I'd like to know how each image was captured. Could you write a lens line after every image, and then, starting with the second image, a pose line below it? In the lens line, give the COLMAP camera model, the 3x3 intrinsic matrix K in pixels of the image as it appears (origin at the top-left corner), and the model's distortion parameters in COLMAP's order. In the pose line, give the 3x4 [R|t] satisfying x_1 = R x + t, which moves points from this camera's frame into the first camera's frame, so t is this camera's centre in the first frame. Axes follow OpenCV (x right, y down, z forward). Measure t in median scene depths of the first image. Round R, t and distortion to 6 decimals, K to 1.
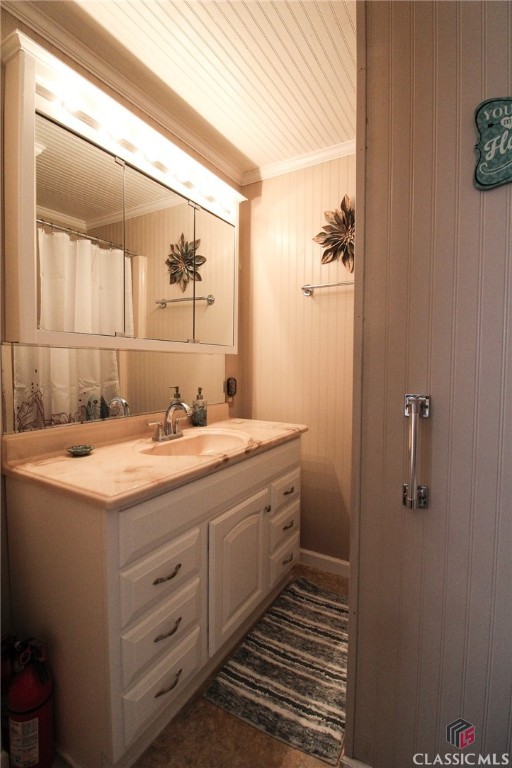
lens RADIAL K [[367.5, 0, 256.0], [0, 367.5, 384.0], [0, 0, 1]] dist [-0.003209, -0.001902]
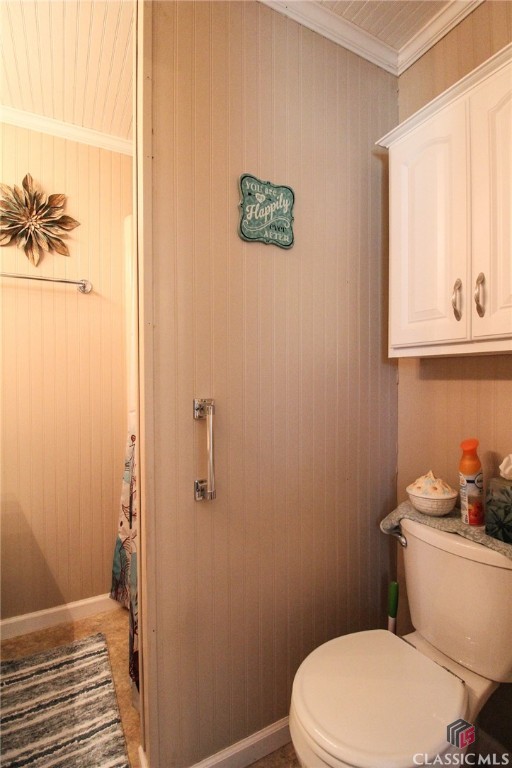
lens RADIAL K [[380.0, 0, 256.0], [0, 380.0, 384.0], [0, 0, 1]] dist [-0.017499, -0.000696]
pose [[0.517995, -0.025231, 0.855011, -0.296651], [0.048096, 0.998843, 0.000337, -0.010083], [-0.854030, 0.040948, 0.518609, 0.163600]]
